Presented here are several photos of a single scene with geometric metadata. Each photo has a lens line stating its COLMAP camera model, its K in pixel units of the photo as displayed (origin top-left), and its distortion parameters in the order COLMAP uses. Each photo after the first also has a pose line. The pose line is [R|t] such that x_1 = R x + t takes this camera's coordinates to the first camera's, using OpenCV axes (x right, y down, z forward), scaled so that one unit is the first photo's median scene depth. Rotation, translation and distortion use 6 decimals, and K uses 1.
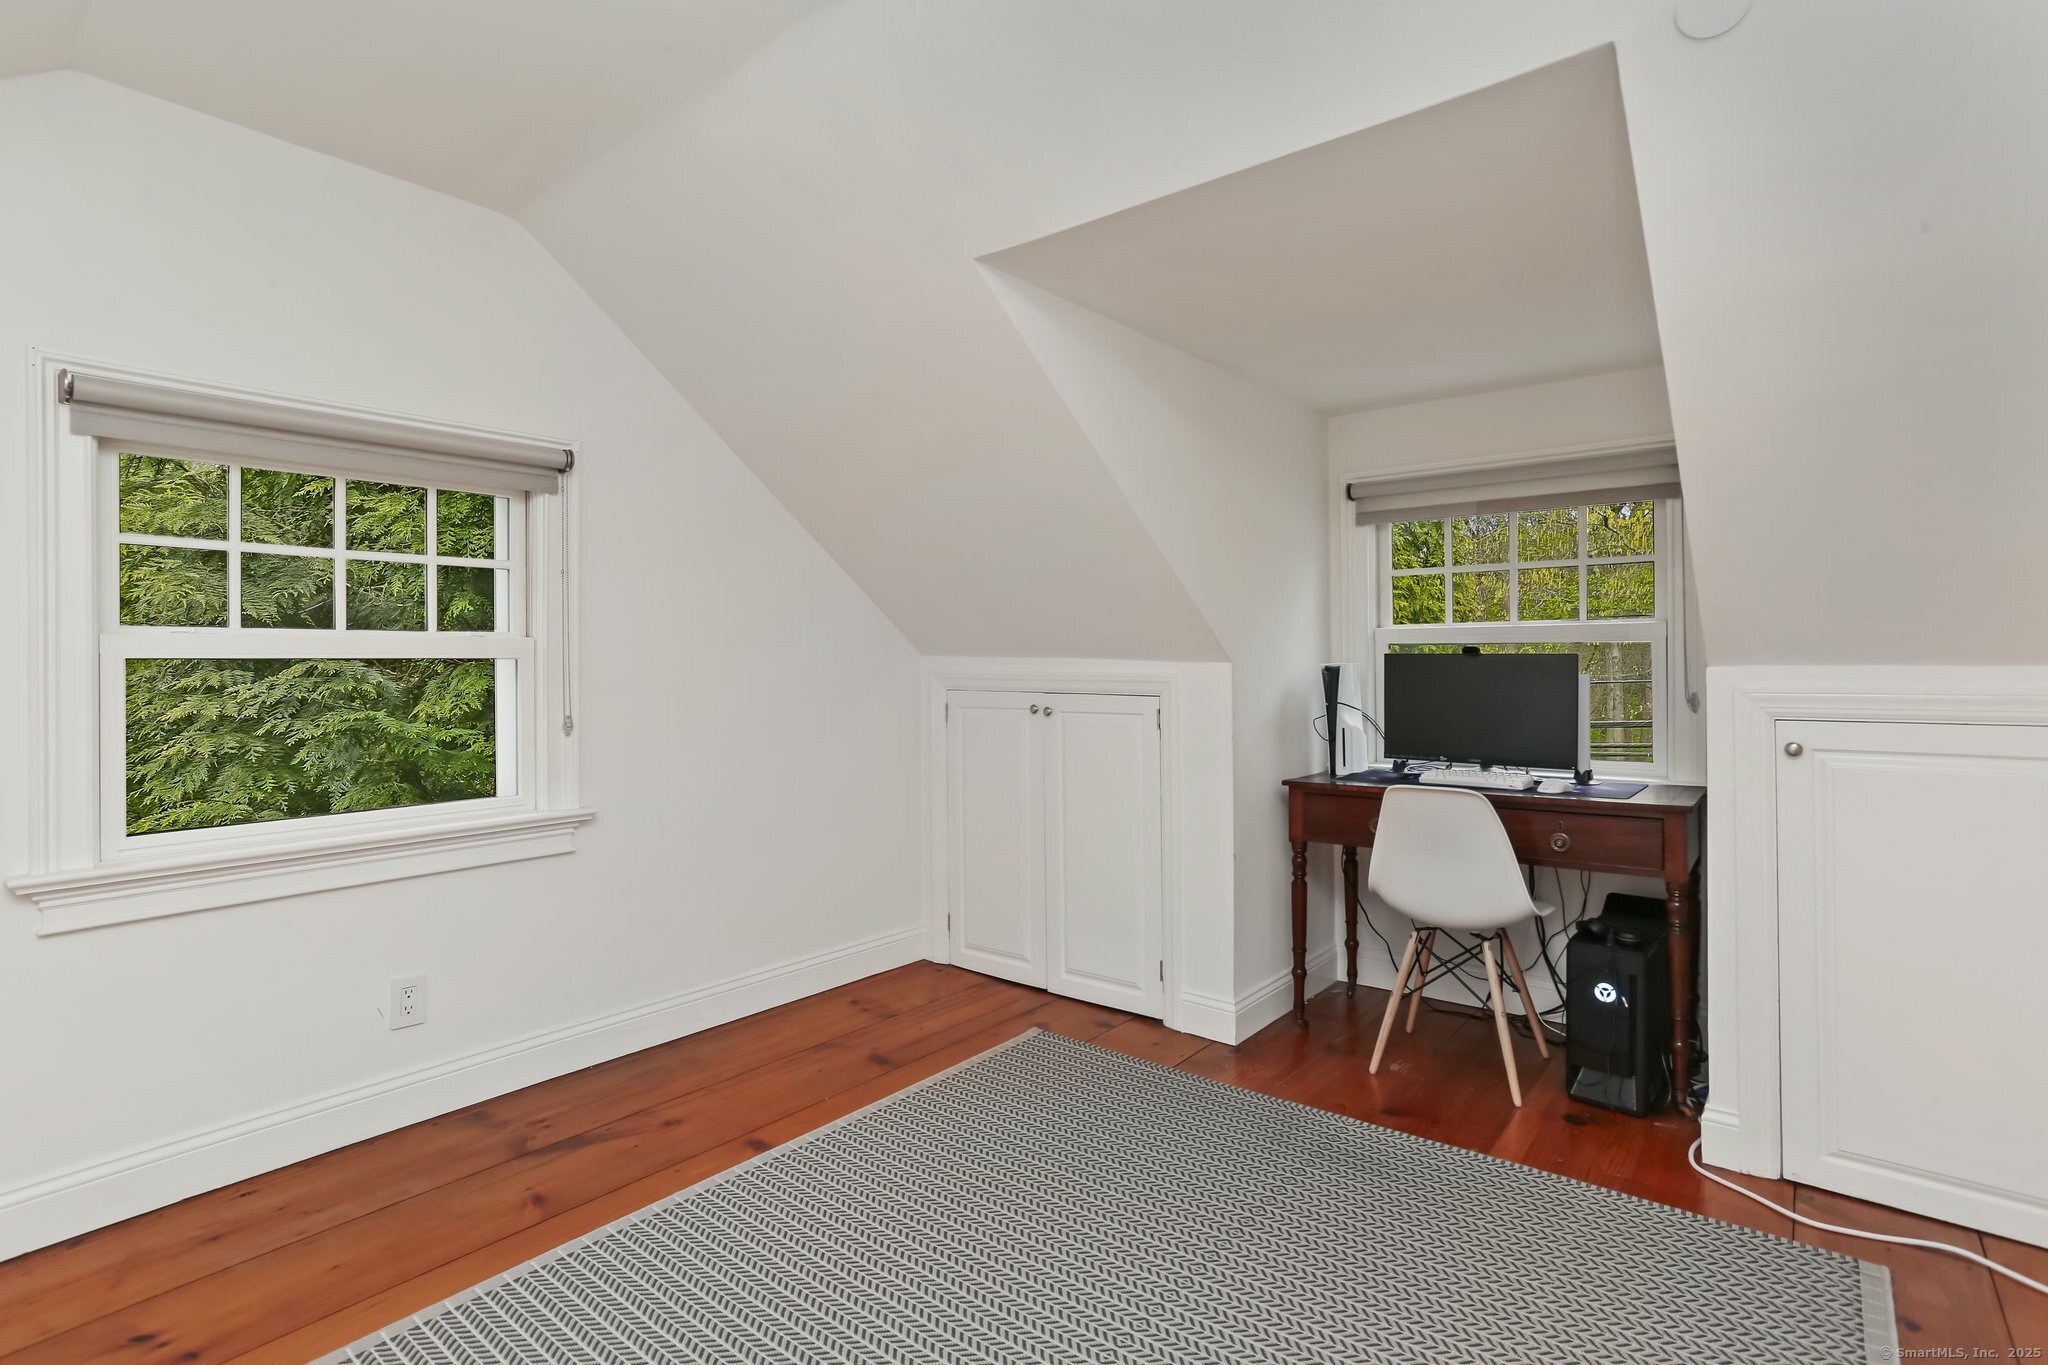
lens RADIAL K [[970.0, 0, 1024.0], [0, 970.0, 682.5], [0, 0, 1]] dist [0.000454, 0.000028]
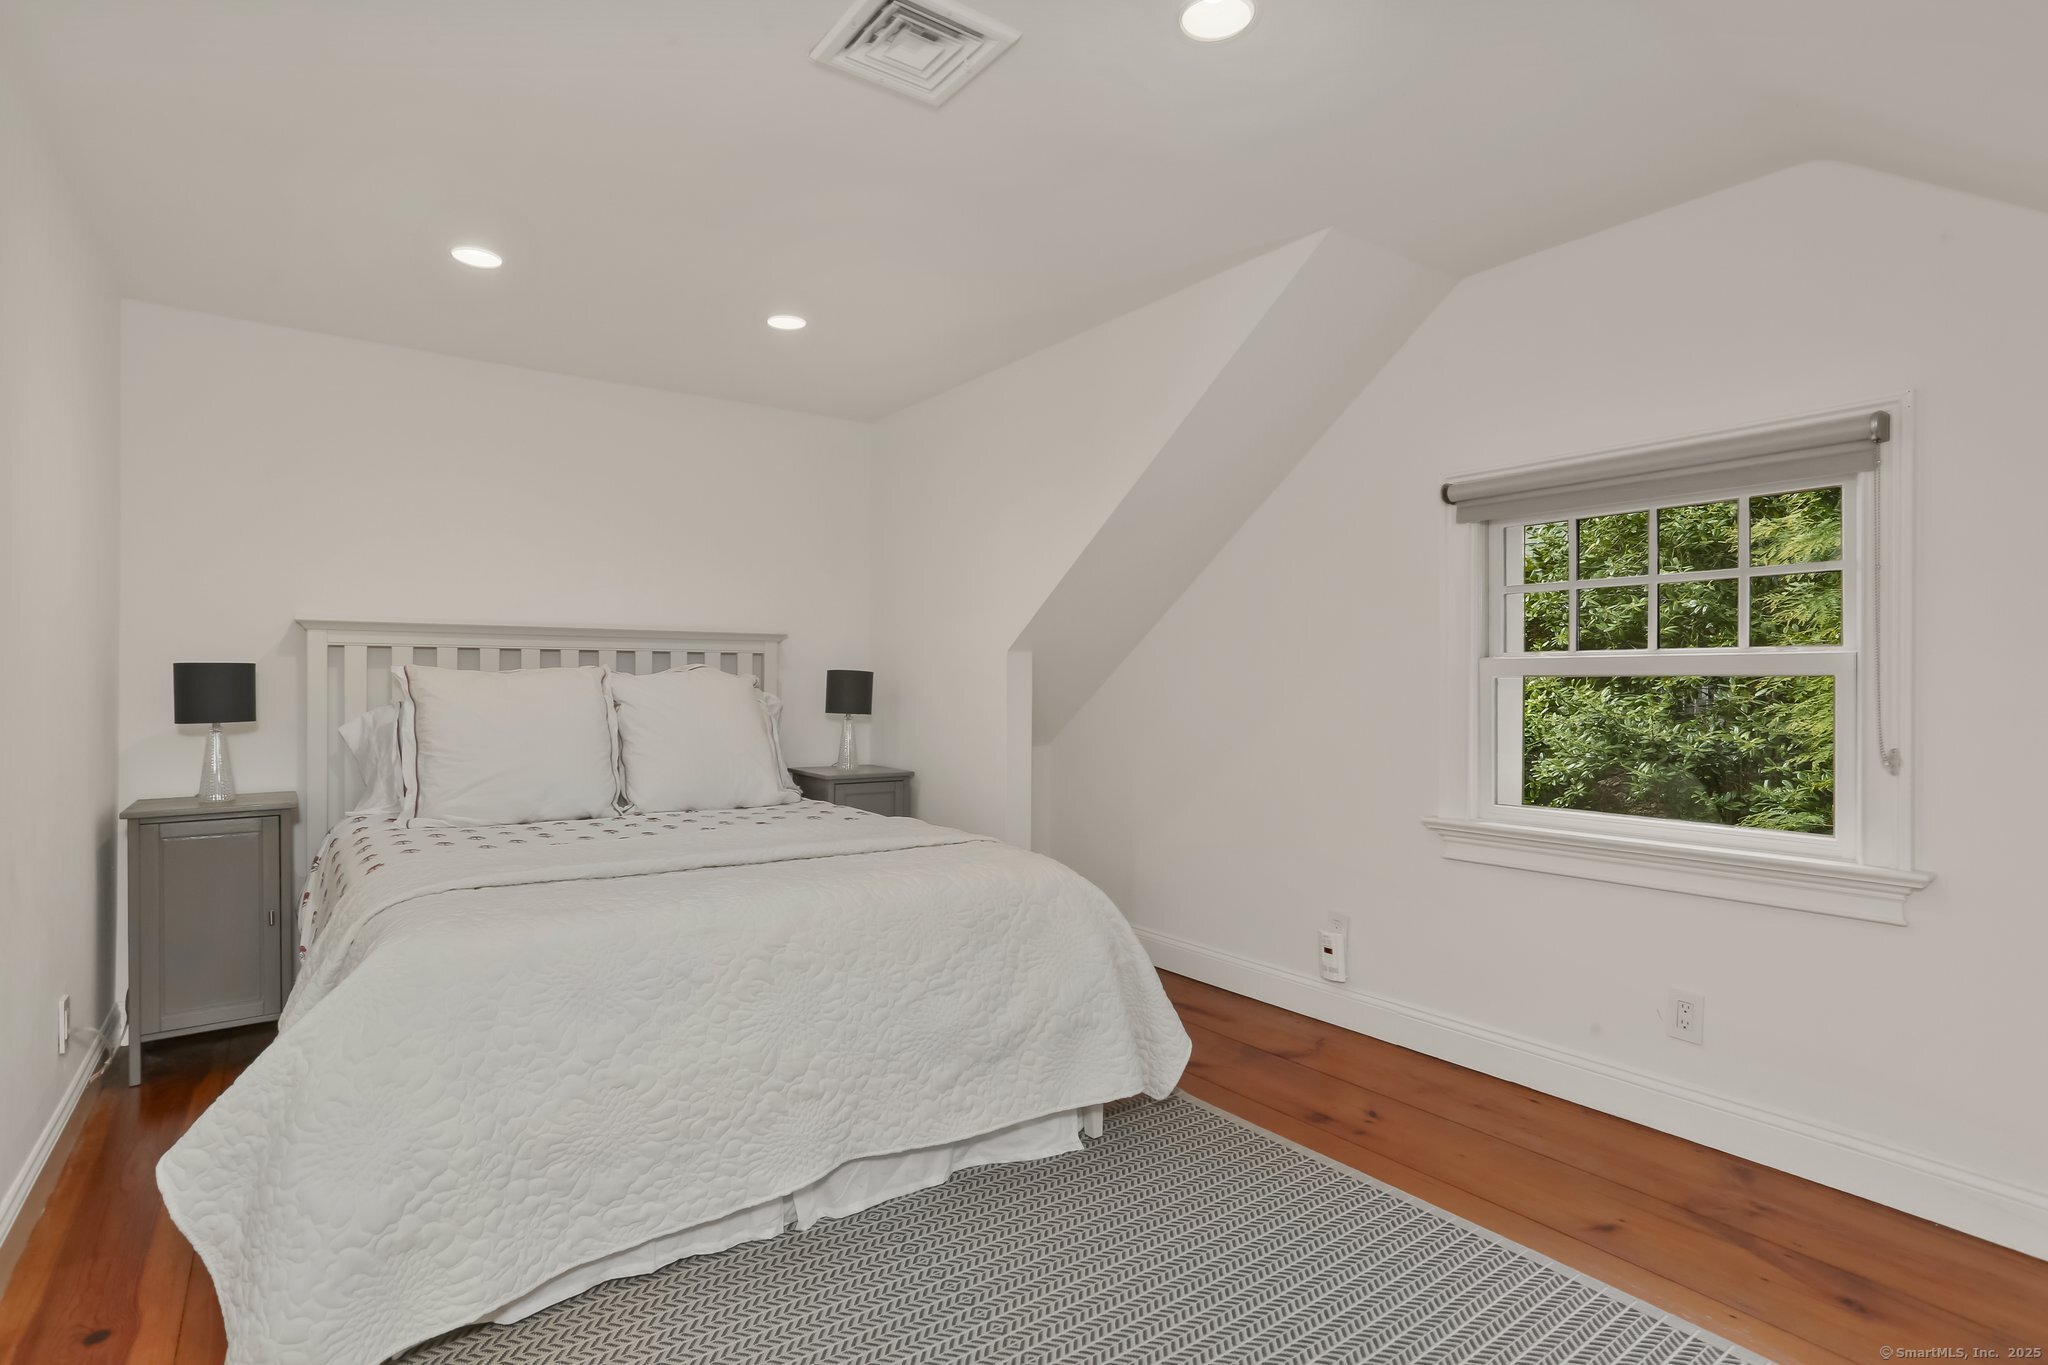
lens RADIAL K [[983.5, 0, 1015.1], [0, 983.5, 679.3], [0, 0, 1]] dist [-0.068045, 0.000349]
pose [[-0.268992, 0.000154, -0.963142, 0.485396], [-0.029049, 0.999544, 0.008273, -0.007392], [0.962704, 0.030204, -0.268865, 0.580387]]
